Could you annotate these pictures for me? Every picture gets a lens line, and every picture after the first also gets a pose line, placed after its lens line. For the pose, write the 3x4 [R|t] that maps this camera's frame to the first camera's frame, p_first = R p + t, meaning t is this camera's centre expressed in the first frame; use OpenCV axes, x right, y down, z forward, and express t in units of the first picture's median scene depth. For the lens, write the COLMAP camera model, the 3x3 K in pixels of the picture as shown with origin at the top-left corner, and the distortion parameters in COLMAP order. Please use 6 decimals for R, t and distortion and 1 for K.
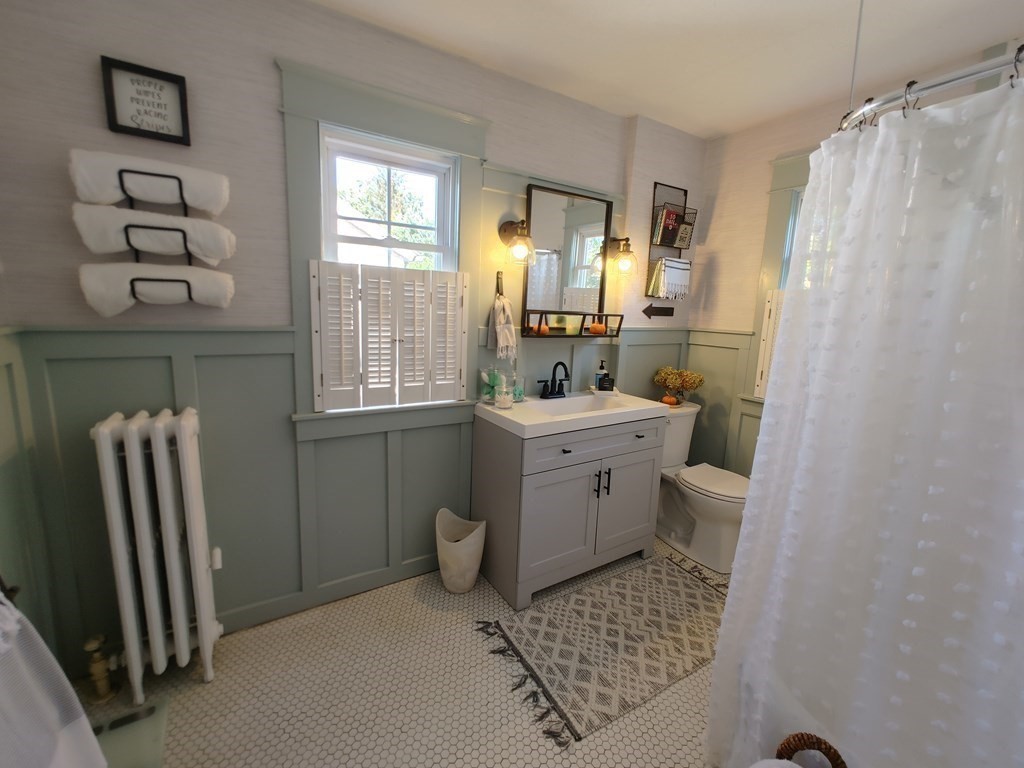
lens RADIAL K [[436.9, 0, 513.5], [0, 436.9, 378.1], [0, 0, 1]] dist [0.003287, 0.001419]
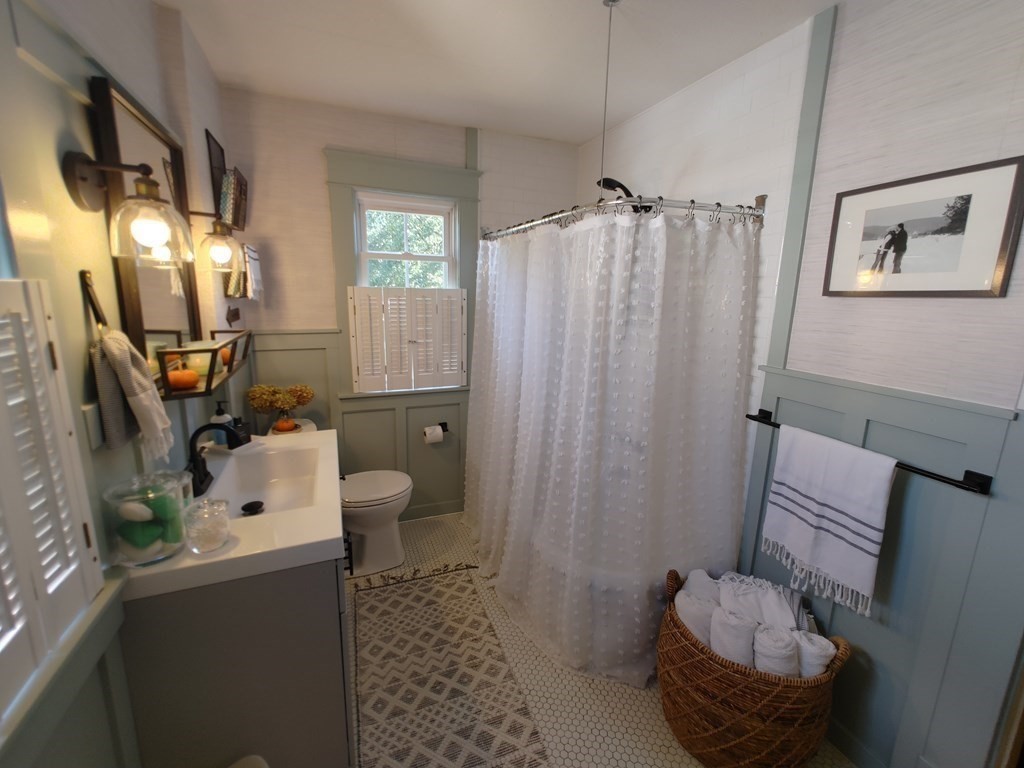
lens RADIAL K [[436.9, 0, 513.5], [0, 436.9, 378.1], [0, 0, 1]] dist [0.003287, 0.001419]
pose [[0.171205, -0.233125, 0.957257, -0.397628], [0.155119, 0.965863, 0.207478, -0.166958], [-0.972948, 0.112967, 0.201523, 0.518528]]
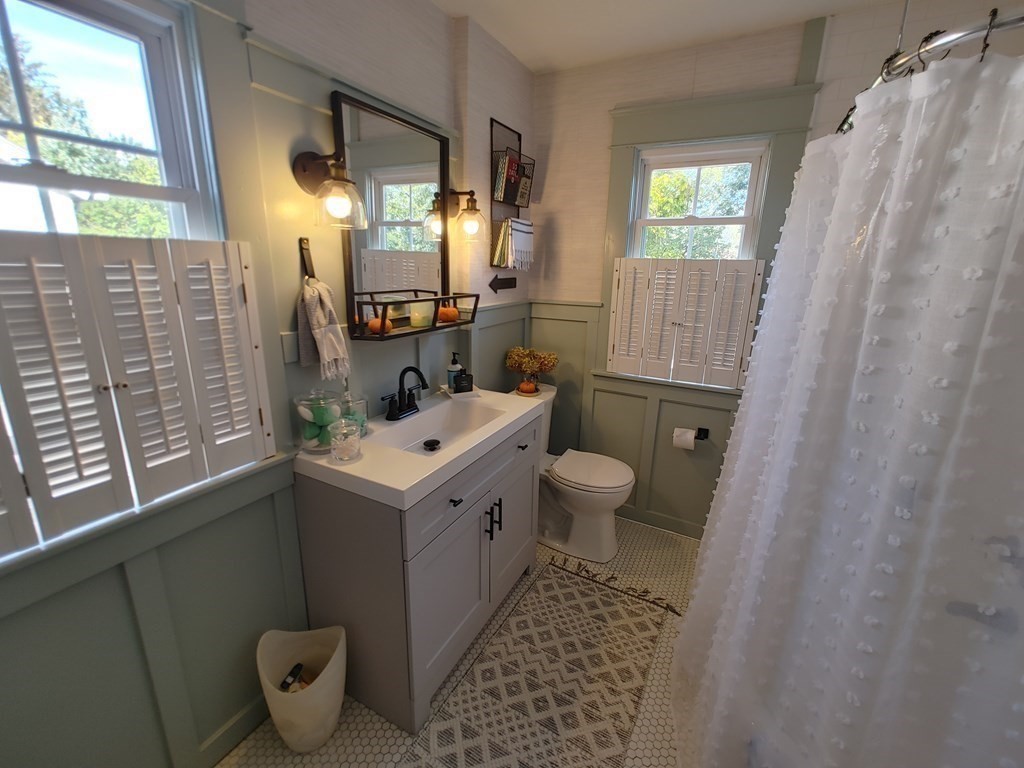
lens RADIAL K [[436.9, 0, 513.5], [0, 436.9, 378.1], [0, 0, 1]] dist [0.003287, 0.001419]
pose [[0.867801, -0.148955, 0.474060, -0.095224], [0.098021, 0.986583, 0.130560, -0.103059], [-0.487147, -0.066833, 0.870759, 0.315757]]
